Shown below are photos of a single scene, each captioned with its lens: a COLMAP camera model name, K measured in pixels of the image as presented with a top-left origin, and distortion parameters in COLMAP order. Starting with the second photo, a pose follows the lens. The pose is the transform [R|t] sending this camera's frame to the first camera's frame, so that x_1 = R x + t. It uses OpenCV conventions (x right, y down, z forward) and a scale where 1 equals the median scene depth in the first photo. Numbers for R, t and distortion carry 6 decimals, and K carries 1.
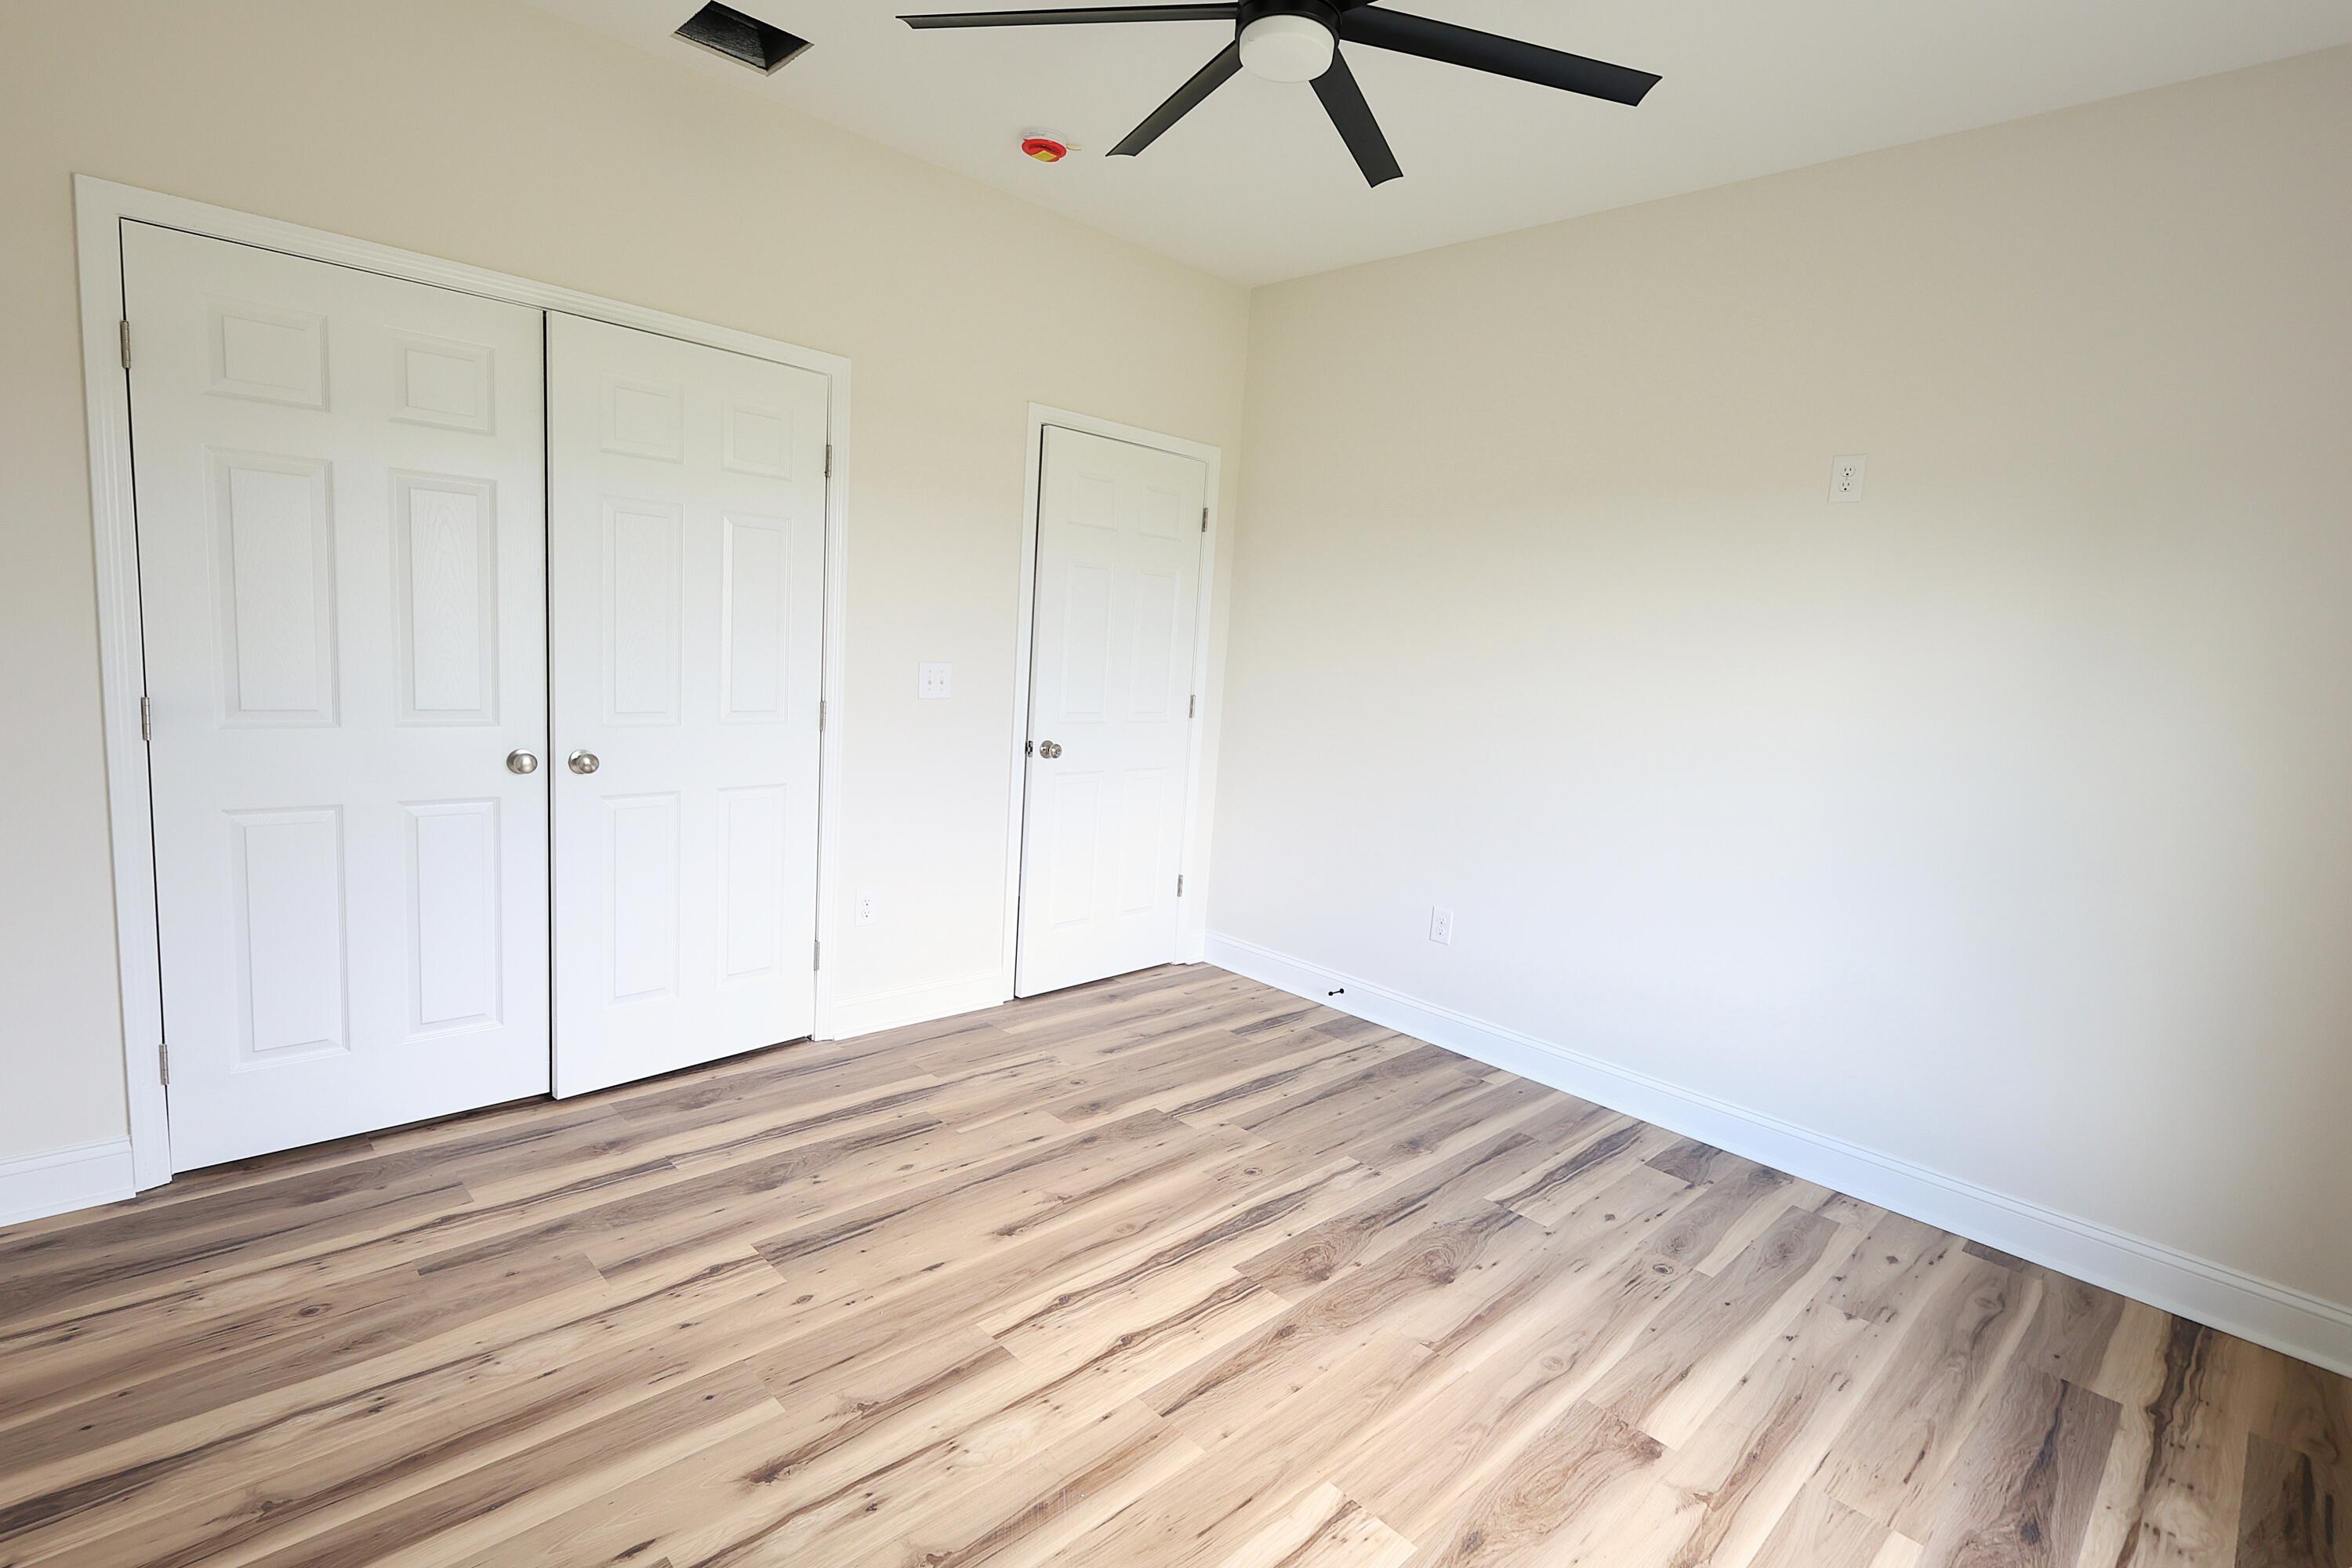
lens RADIAL K [[1031.2, 0, 1176.0], [0, 1031.2, 784.0], [0, 0, 1]] dist [0.000188, -0.000183]
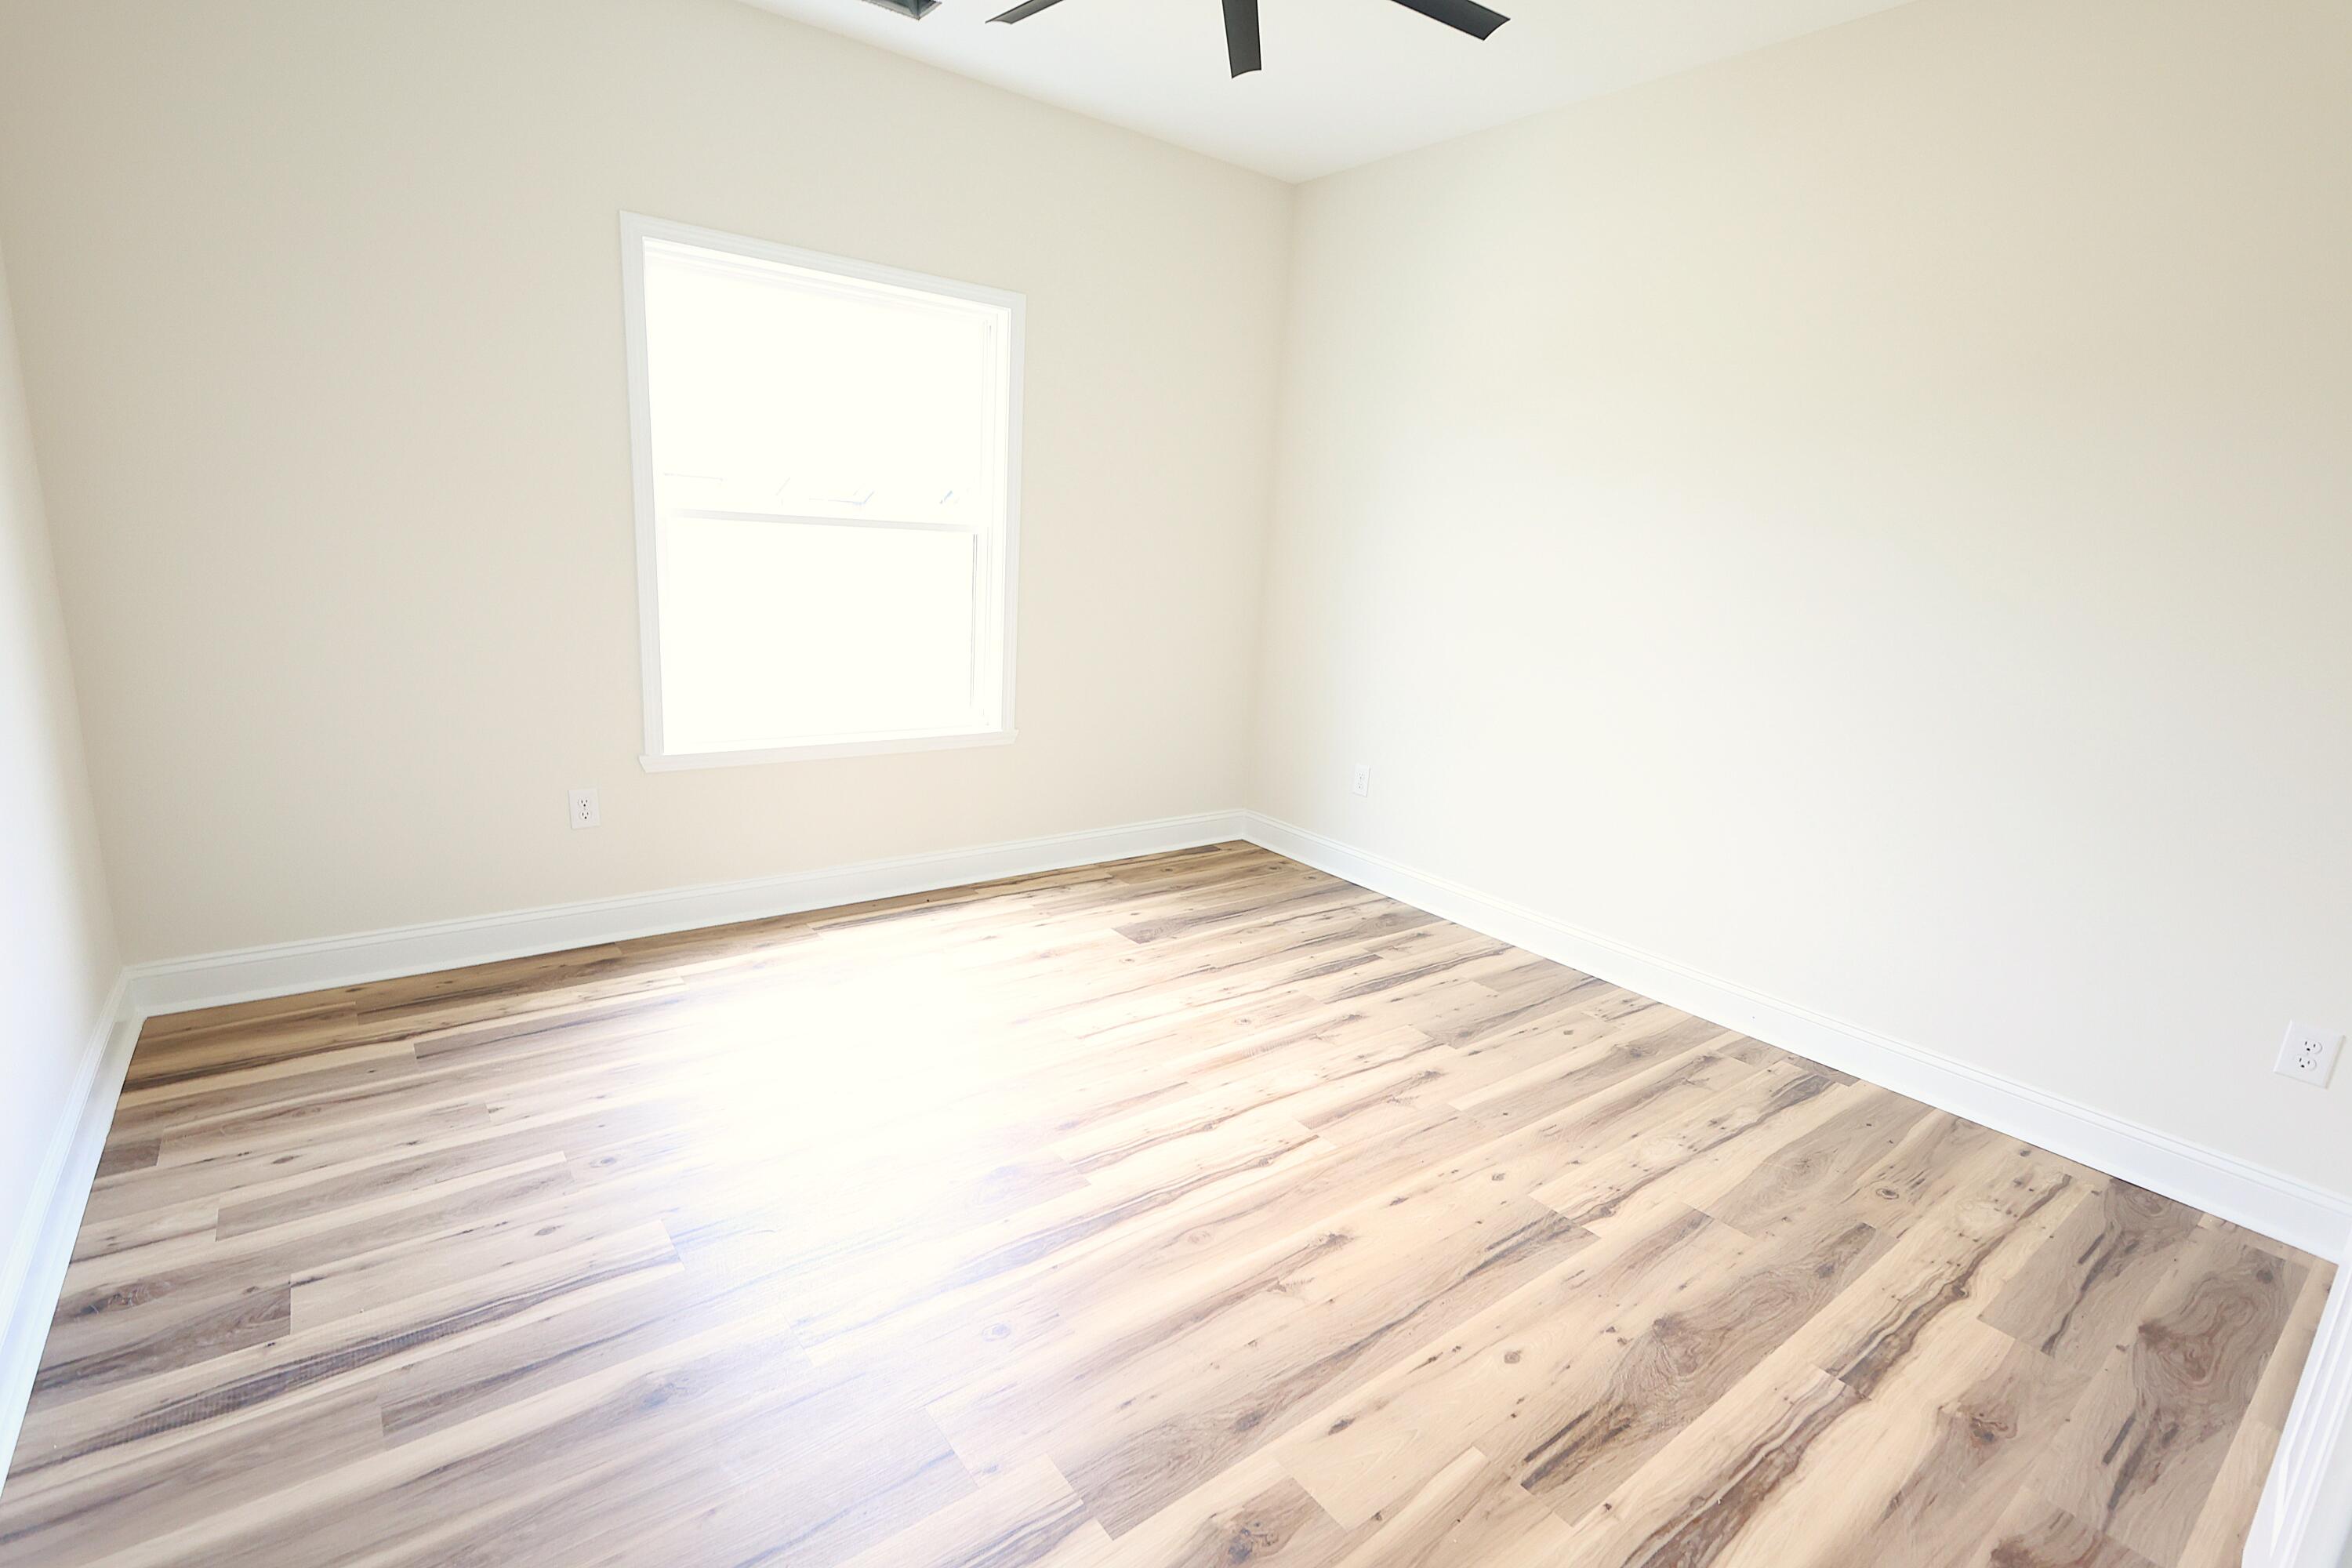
lens RADIAL K [[1031.2, 0, 1176.0], [0, 1031.2, 784.0], [0, 0, 1]] dist [0.000188, -0.000183]
pose [[-0.983828, -0.156628, 0.086889, -0.046526], [-0.112059, 0.916678, 0.383594, -0.244006], [-0.139730, 0.367654, -0.919405, 1.718832]]
